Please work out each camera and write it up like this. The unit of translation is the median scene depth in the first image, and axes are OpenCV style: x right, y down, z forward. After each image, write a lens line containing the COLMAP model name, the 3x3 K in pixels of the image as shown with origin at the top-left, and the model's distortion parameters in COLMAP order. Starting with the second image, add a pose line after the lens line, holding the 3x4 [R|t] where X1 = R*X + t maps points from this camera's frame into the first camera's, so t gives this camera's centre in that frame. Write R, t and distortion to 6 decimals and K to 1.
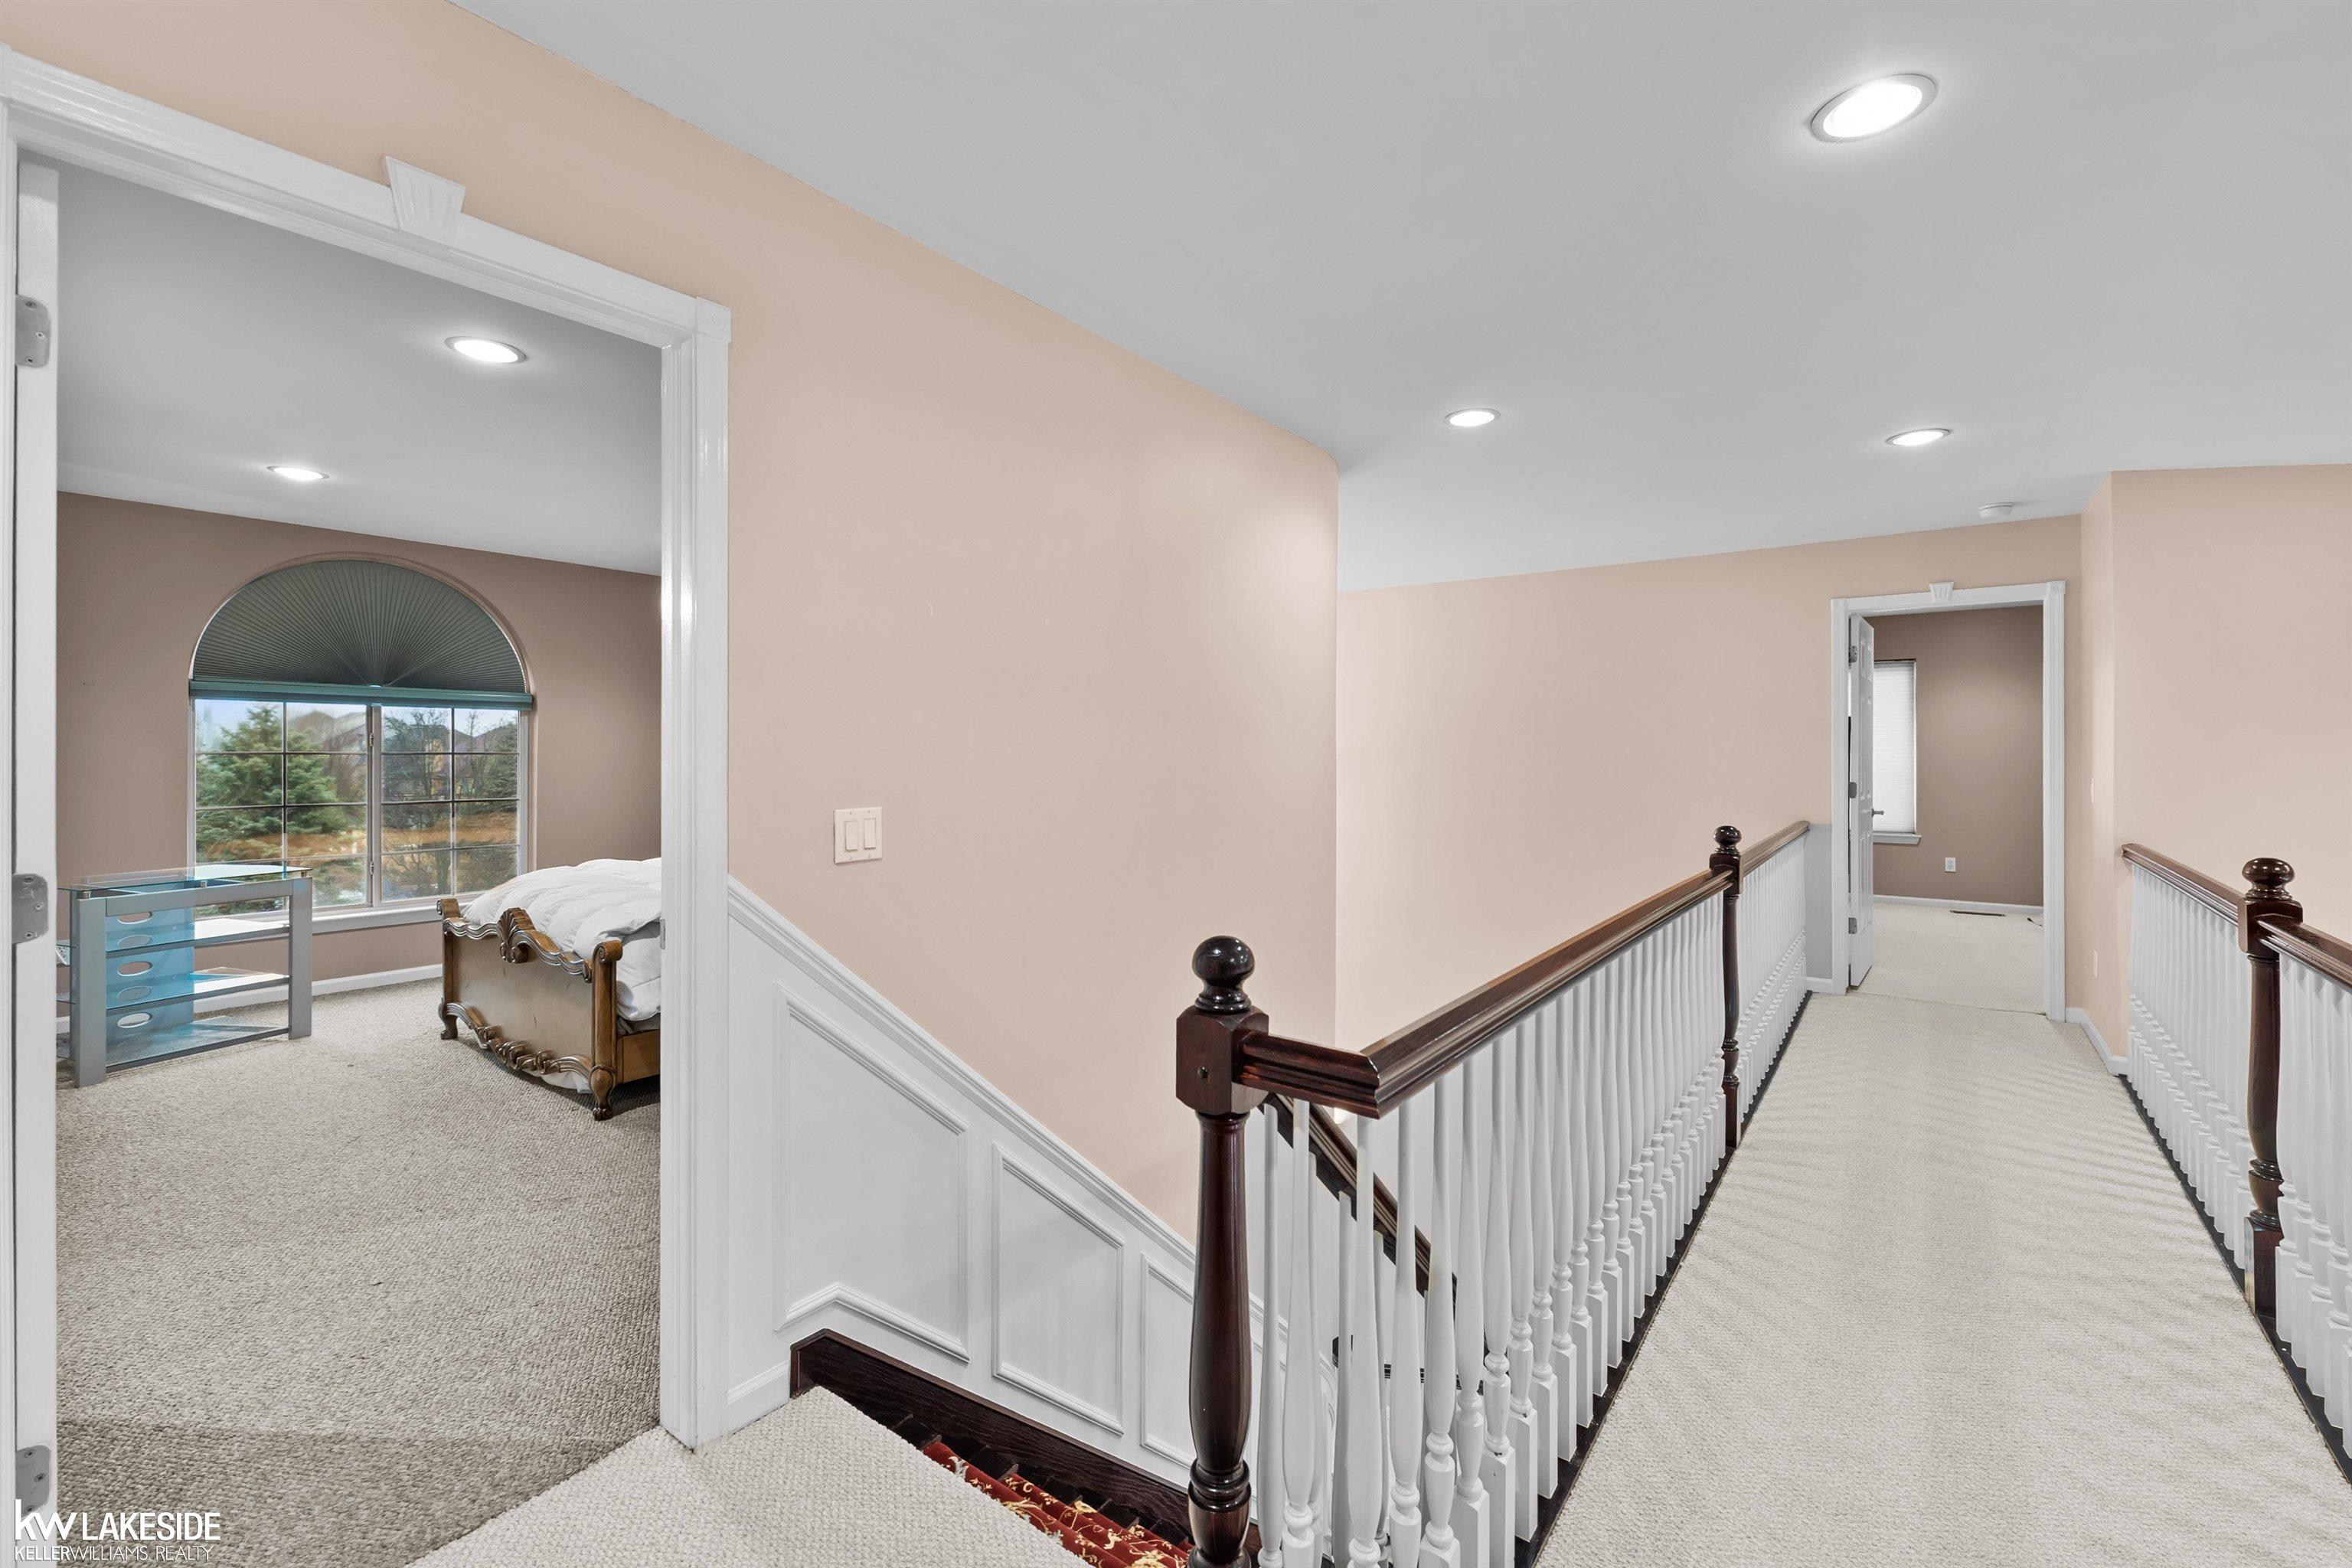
lens RADIAL K [[975.8, 0, 1175.2], [0, 975.8, 741.8], [0, 0, 1]] dist [-0.002045, -0.002389]
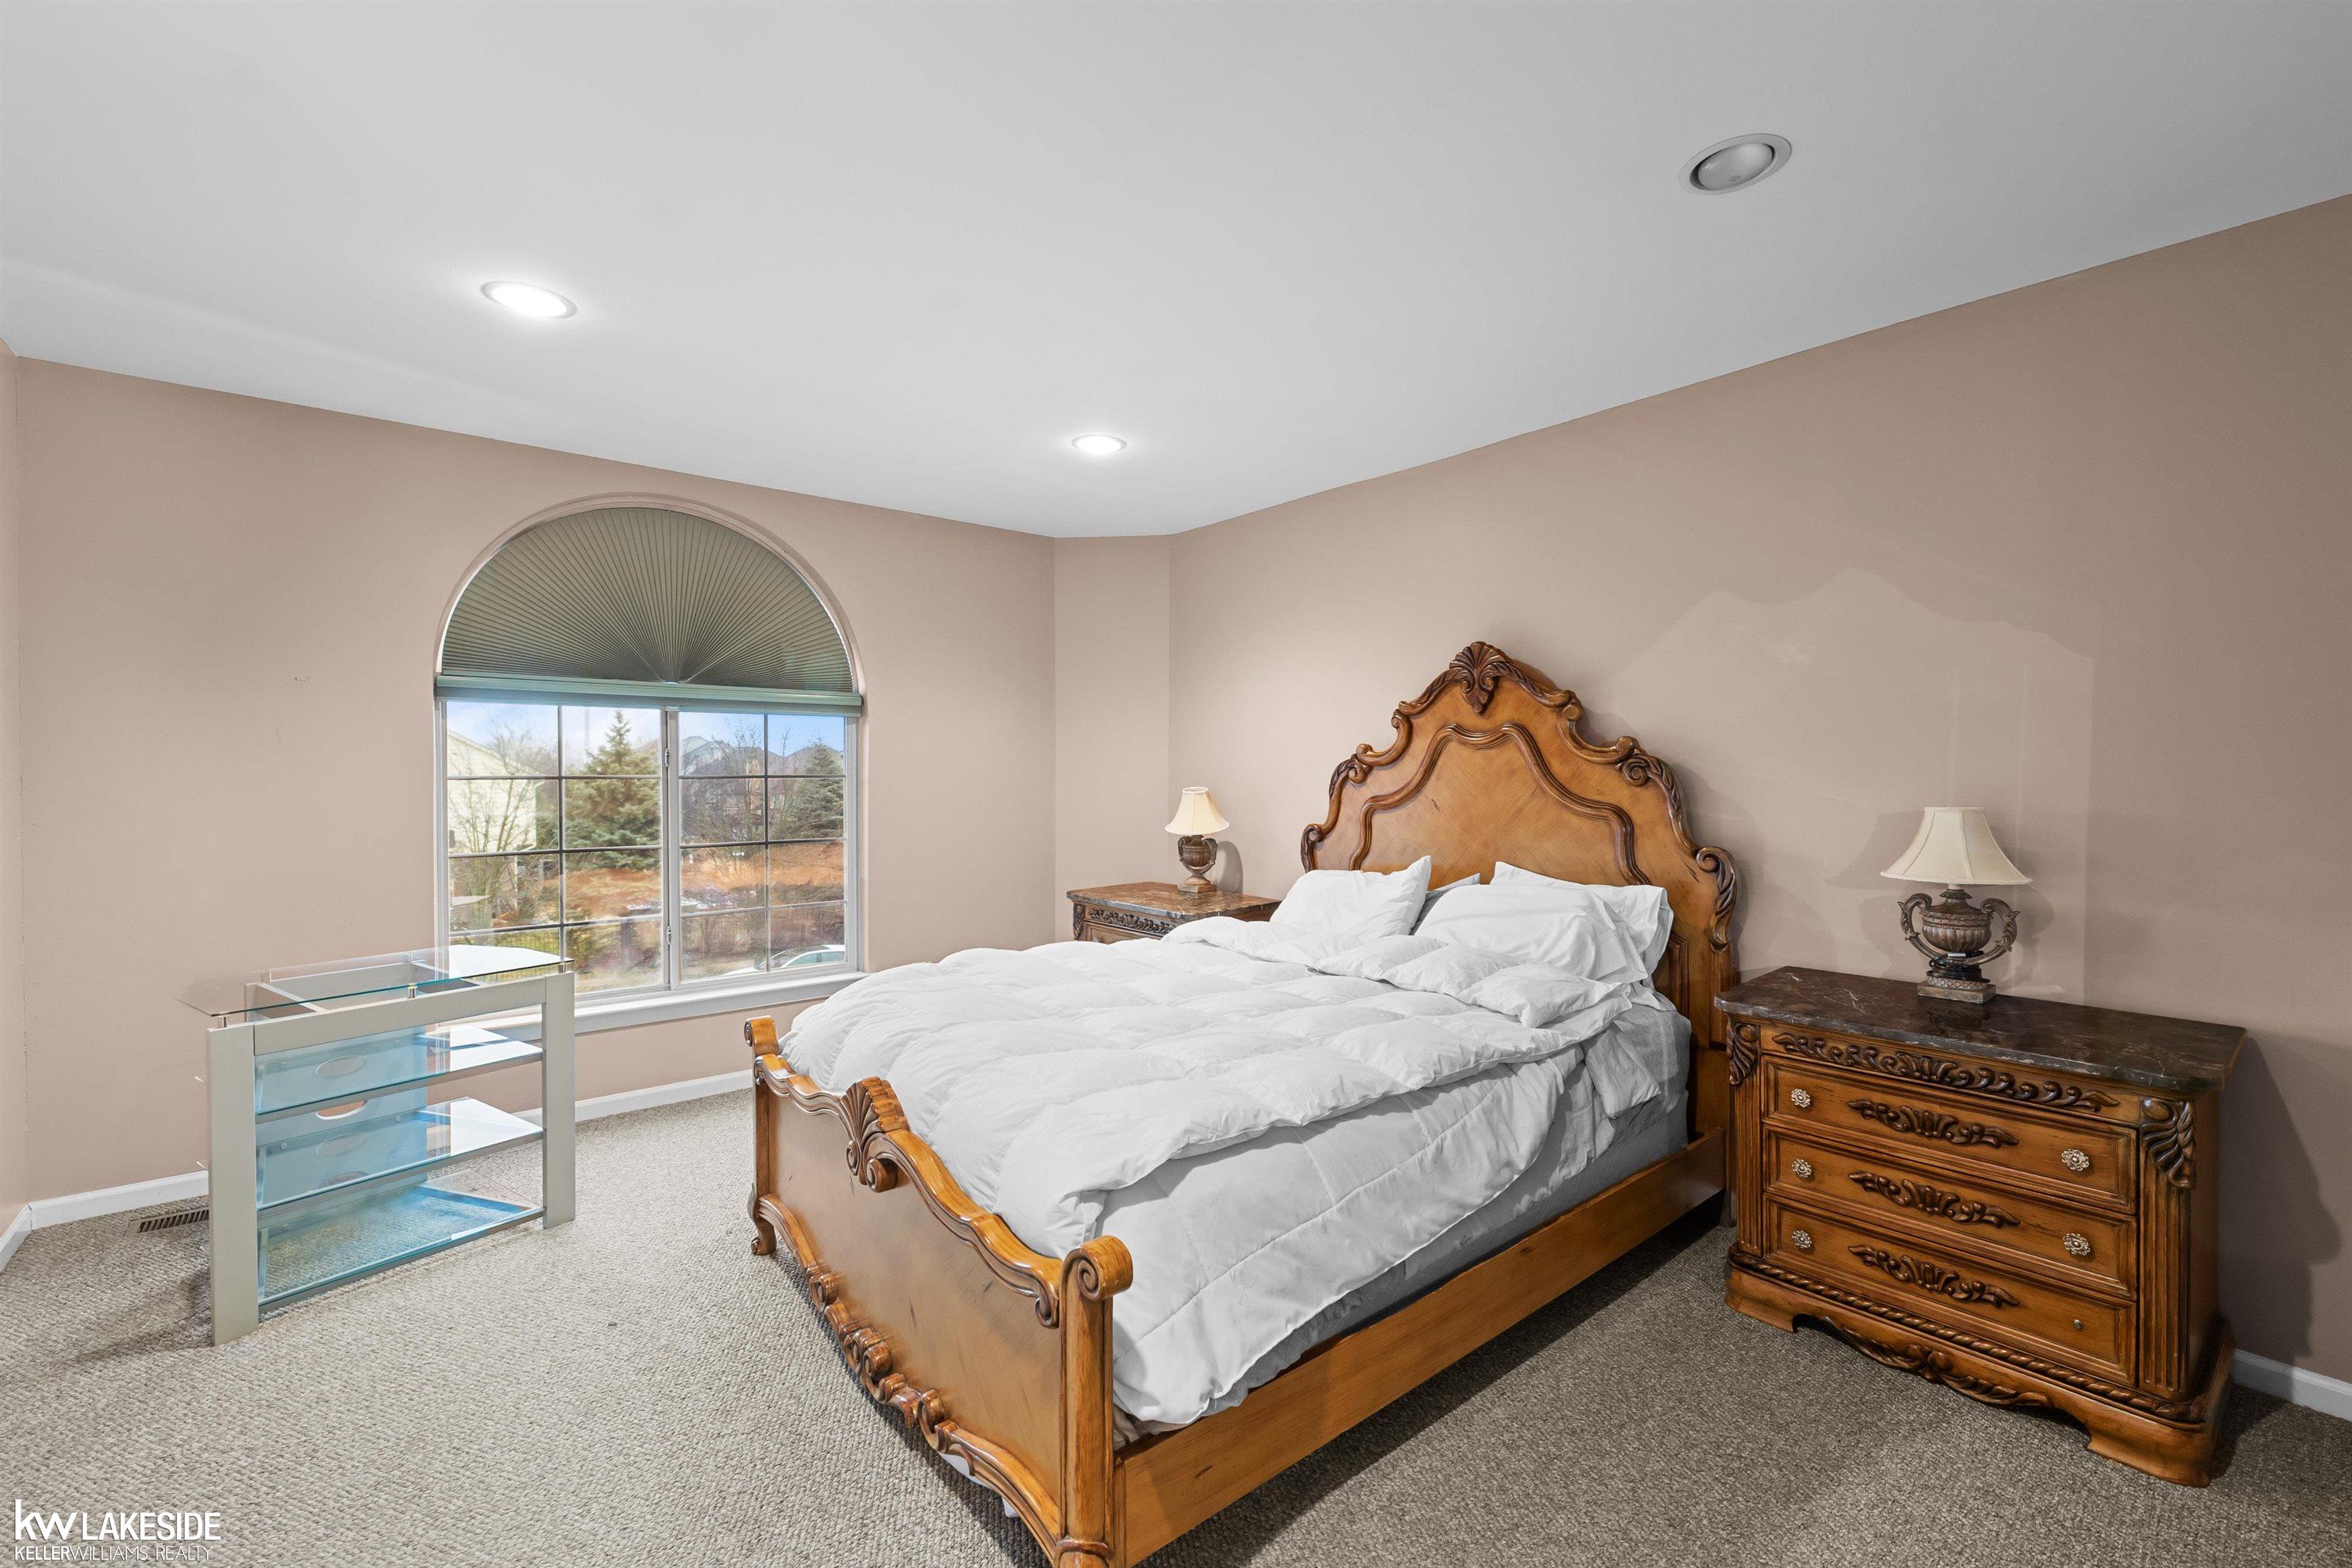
lens RADIAL K [[975.8, 0, 1177.7], [0, 975.8, 776.7], [0, 0, 1]] dist [-0.002045, -0.002389]
pose [[0.971595, 0.001610, -0.236643, -0.297017], [0.002049, 0.999882, 0.015217, 0.001043], [0.236639, -0.015269, 0.971478, 0.401334]]
